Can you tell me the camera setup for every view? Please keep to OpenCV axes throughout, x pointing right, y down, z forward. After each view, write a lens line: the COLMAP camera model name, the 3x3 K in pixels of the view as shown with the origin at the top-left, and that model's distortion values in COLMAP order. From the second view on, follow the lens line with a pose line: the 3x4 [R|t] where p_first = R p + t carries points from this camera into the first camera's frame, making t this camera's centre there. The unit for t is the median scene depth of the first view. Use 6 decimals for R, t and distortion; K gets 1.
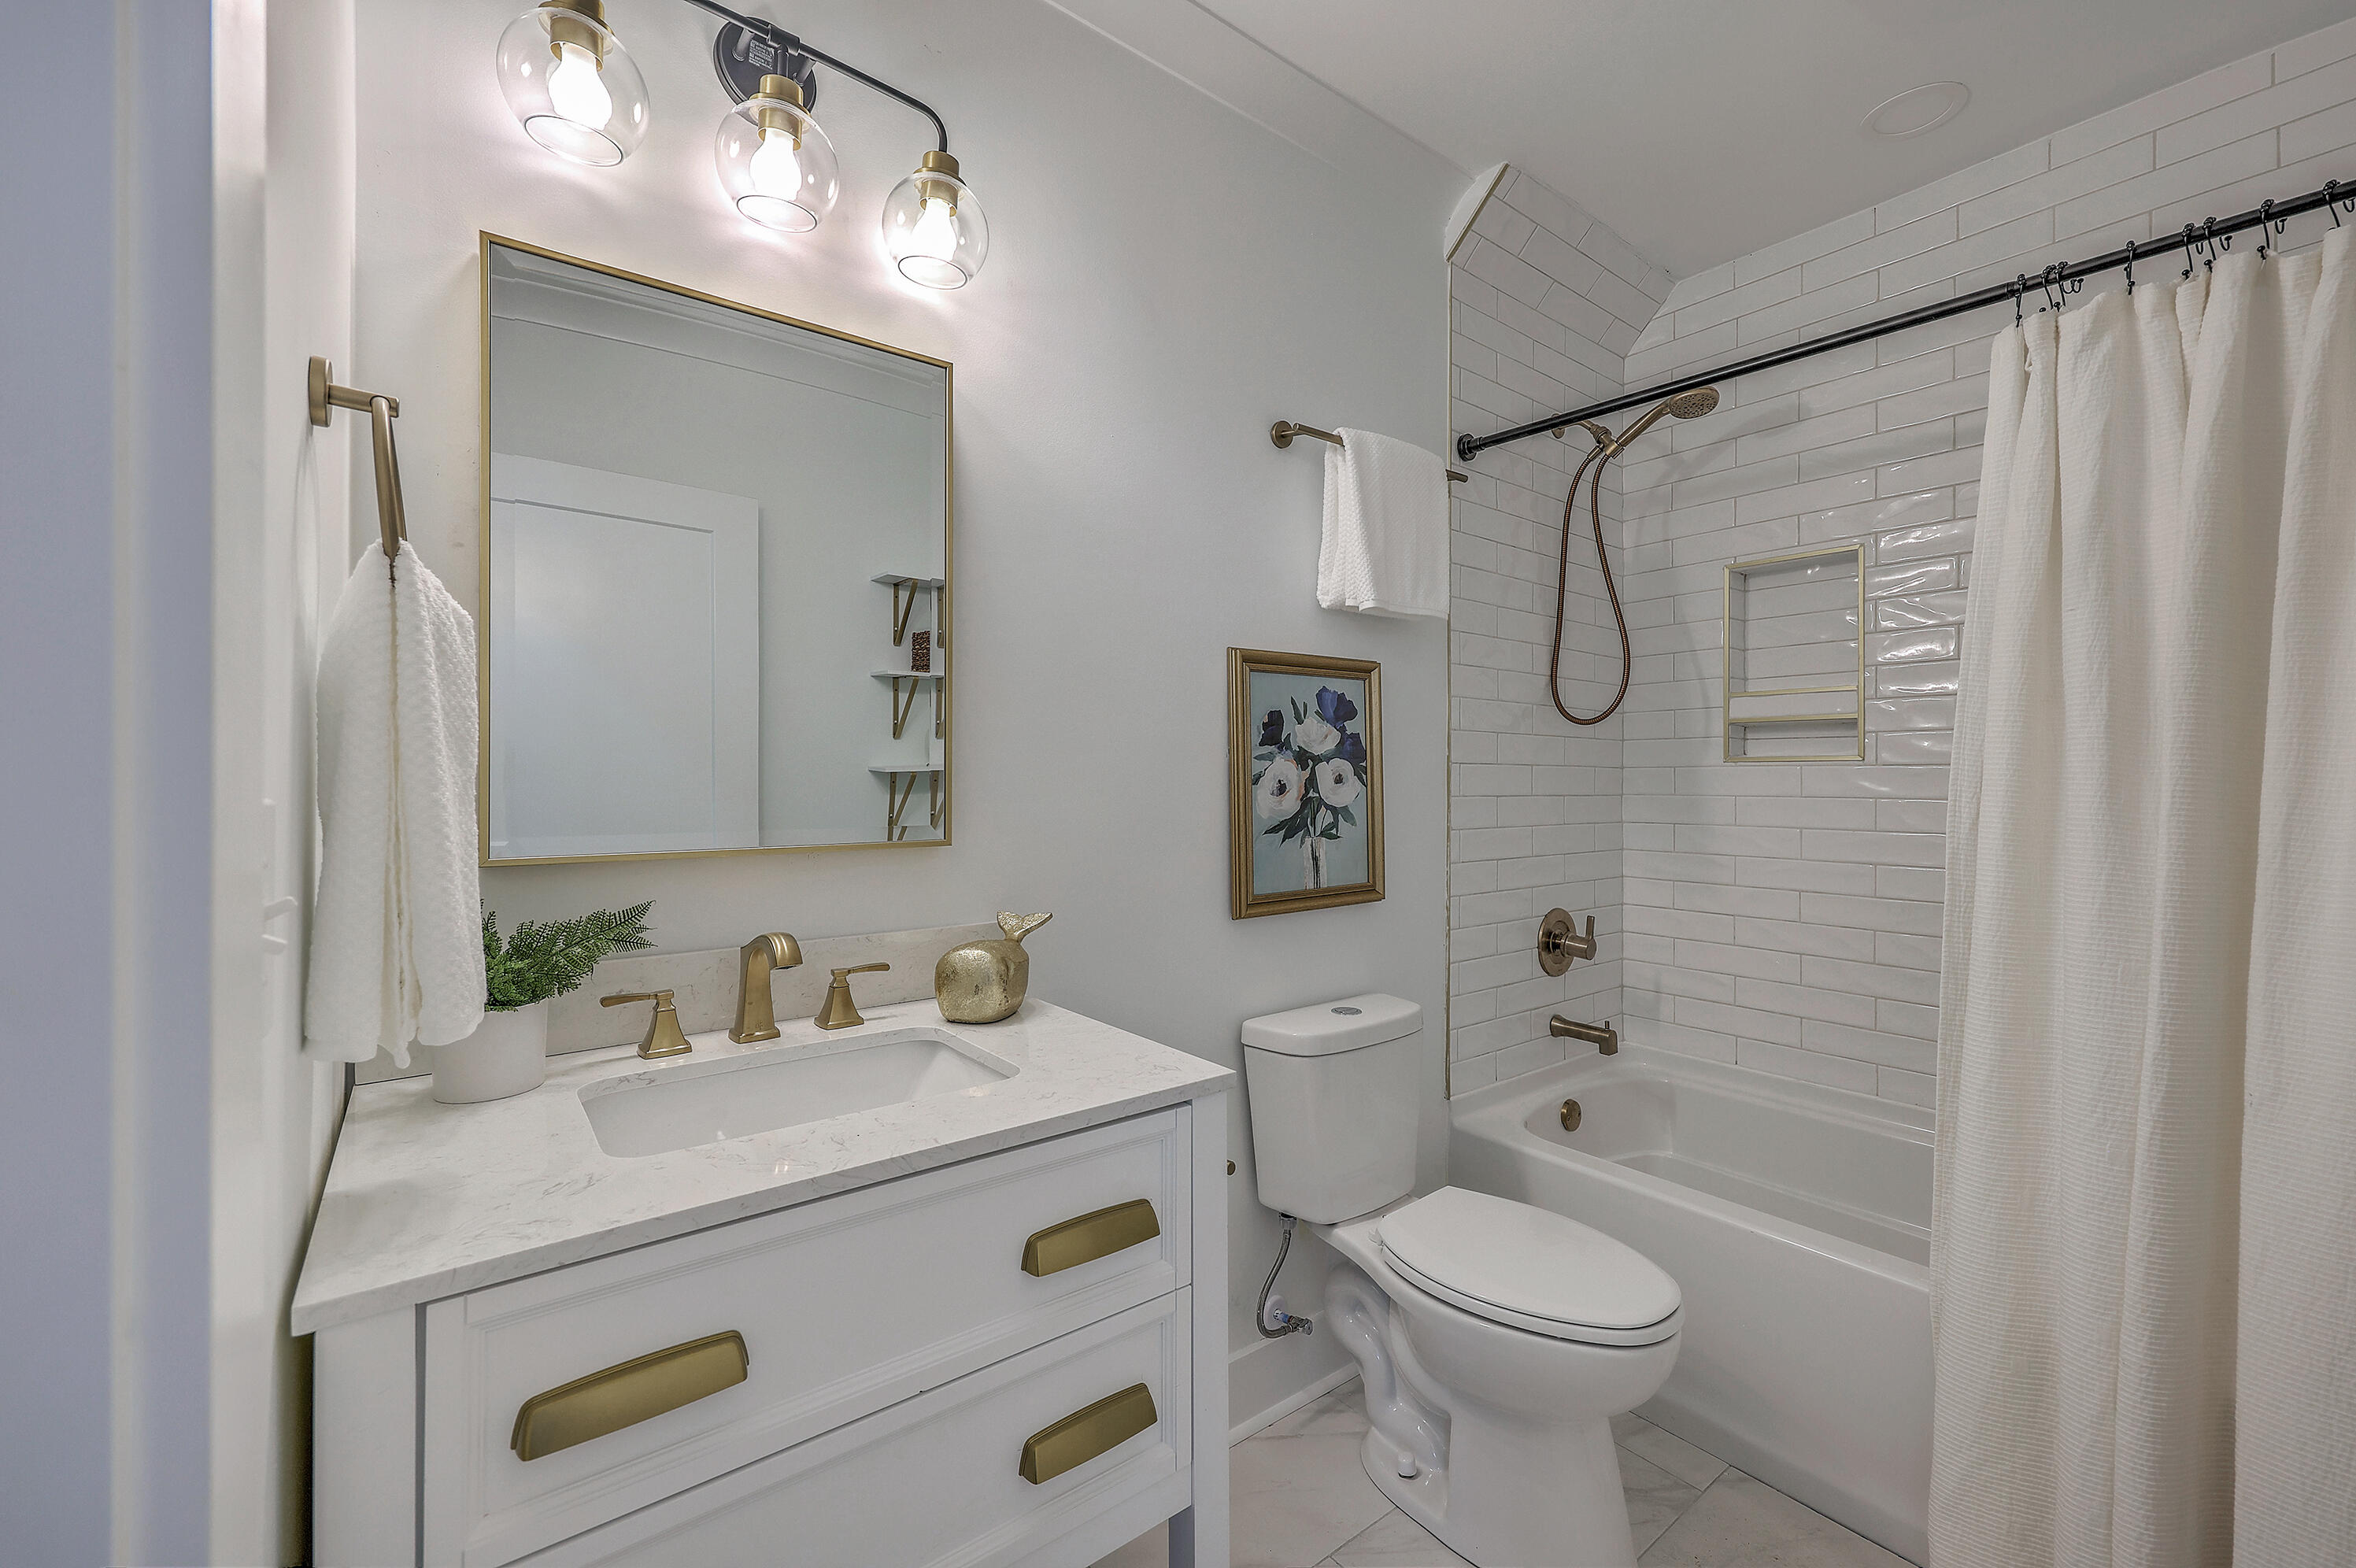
lens RADIAL K [[949.2, 0, 1181.3], [0, 949.2, 780.2], [0, 0, 1]] dist [0.000071, 0.000059]
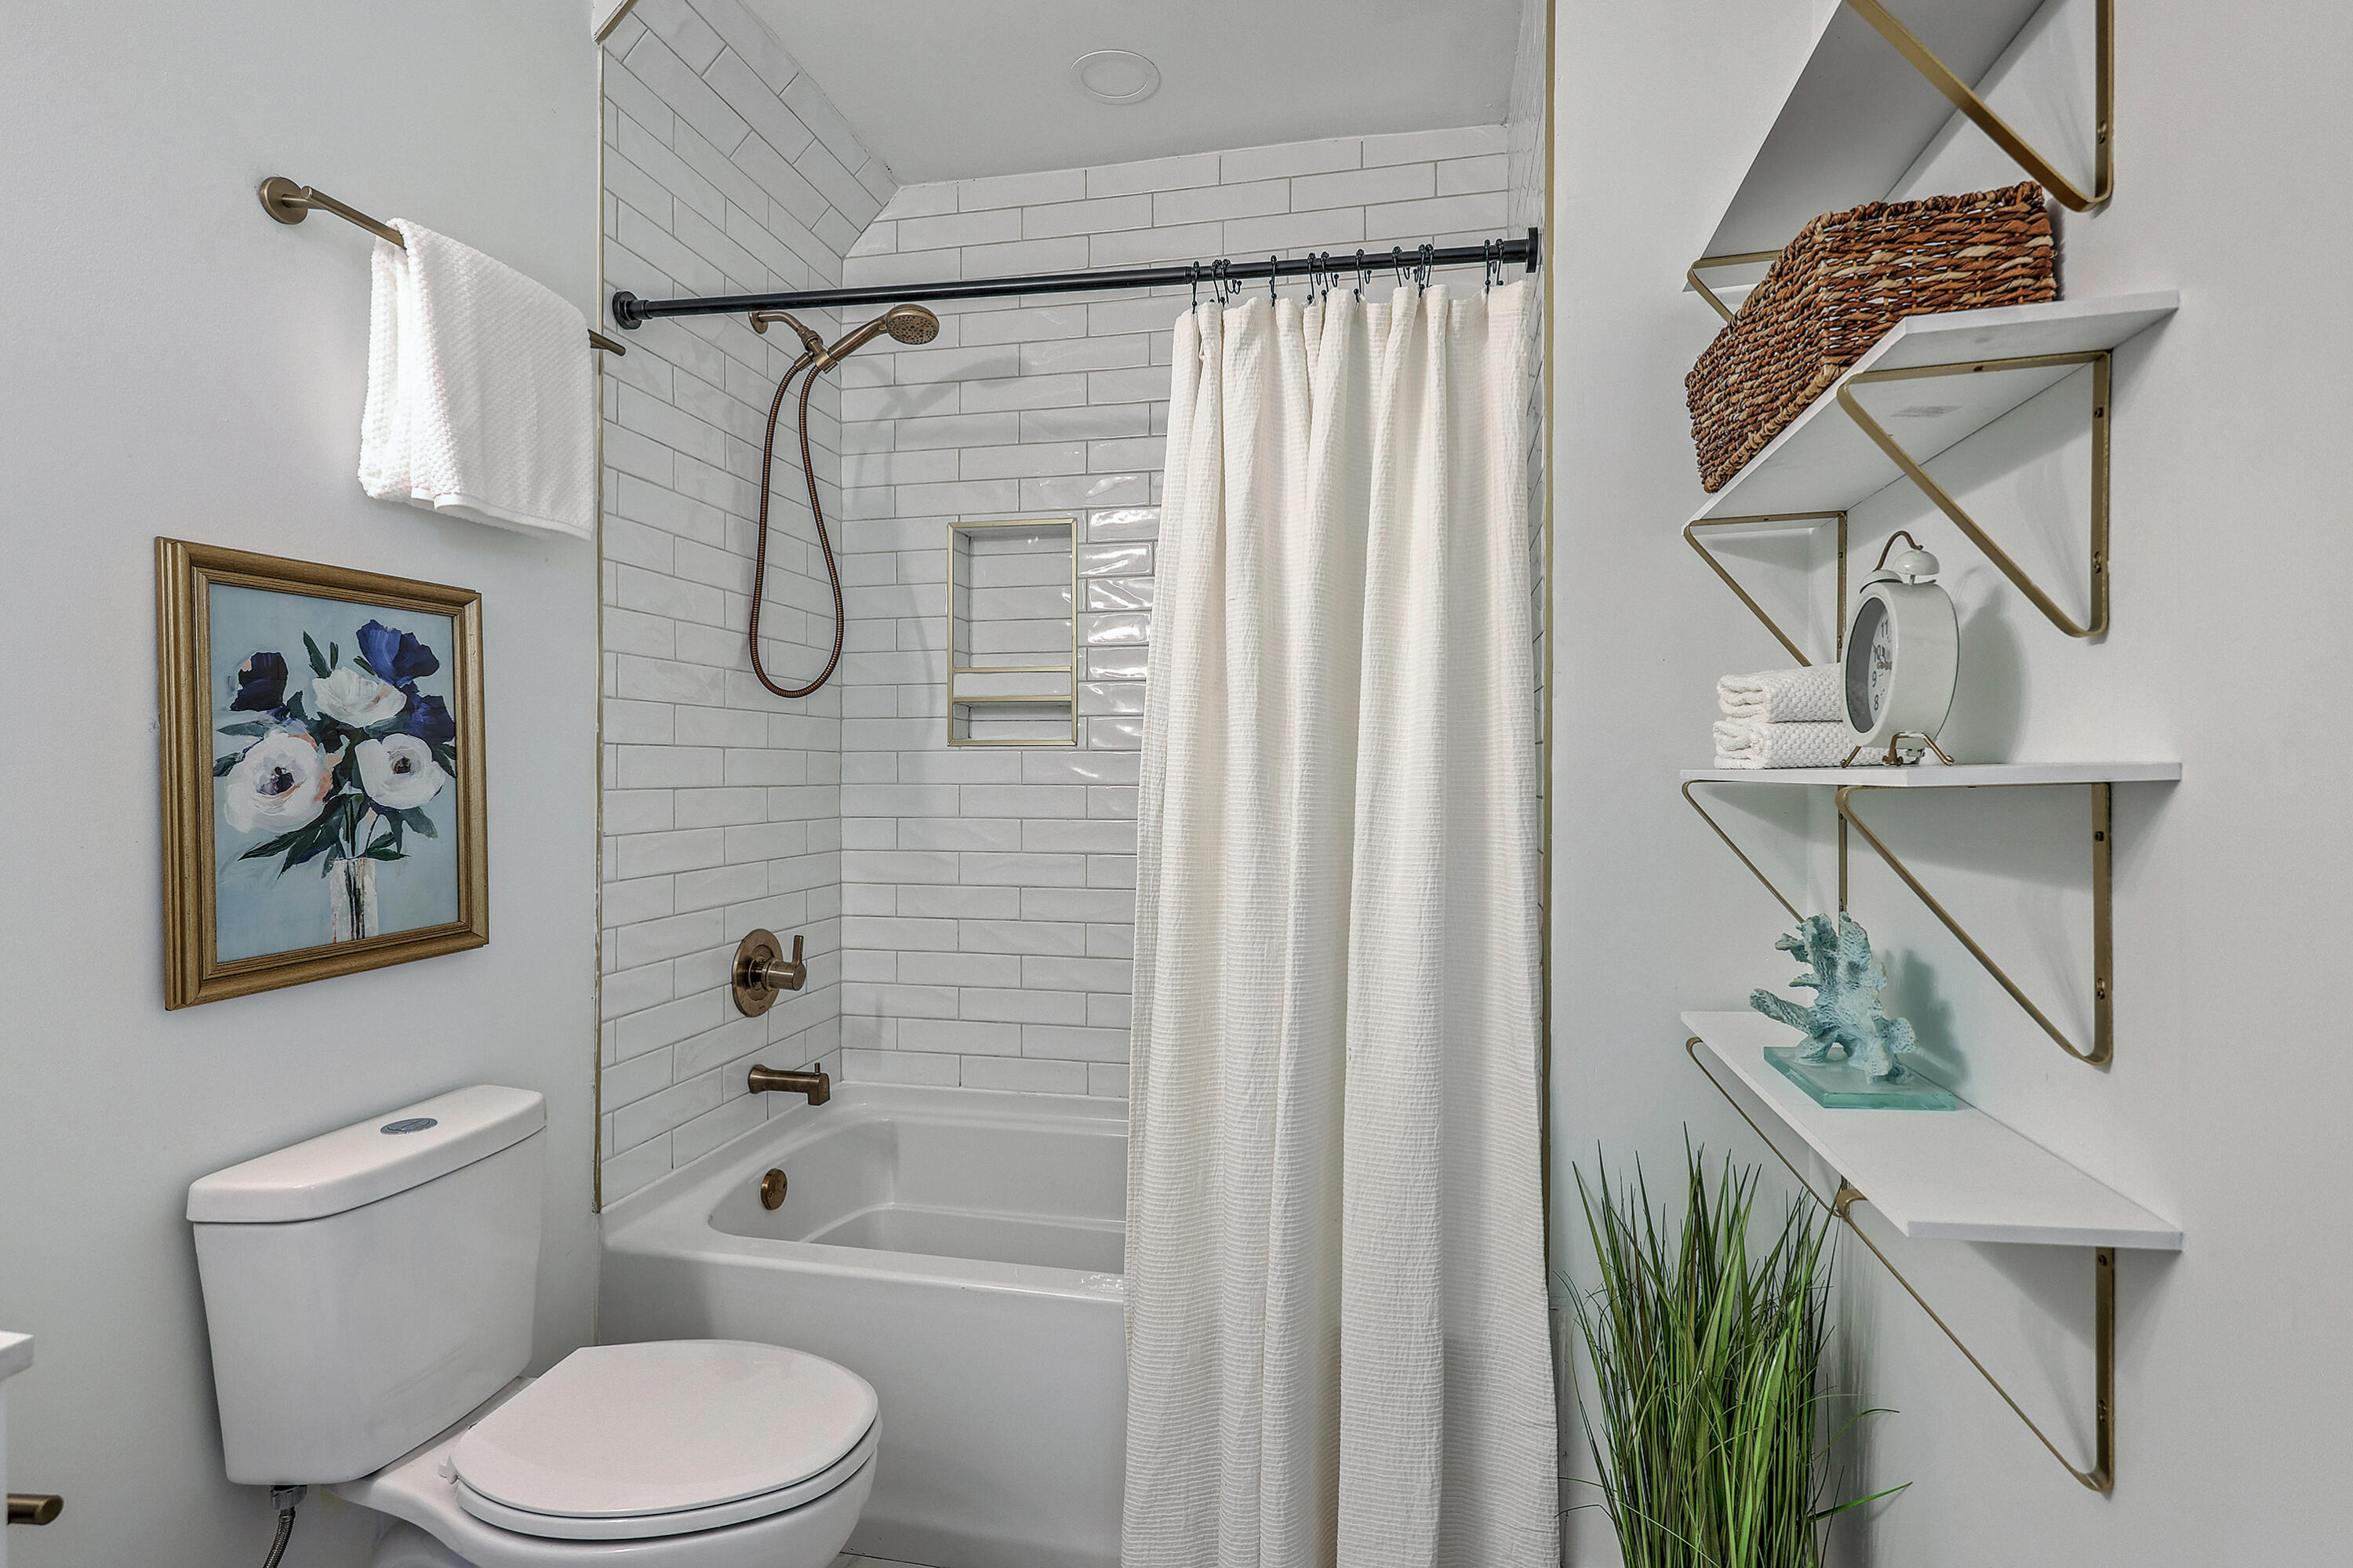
lens RADIAL K [[1127.7, 0, 1176.5], [0, 1127.7, 784.0], [0, 0, 1]] dist [0.000379, 0.000070]
pose [[0.767236, -0.011884, 0.641255, 0.074308], [0.001728, 0.999863, 0.016462, -0.000686], [-0.641363, -0.011522, 0.767151, 0.070488]]
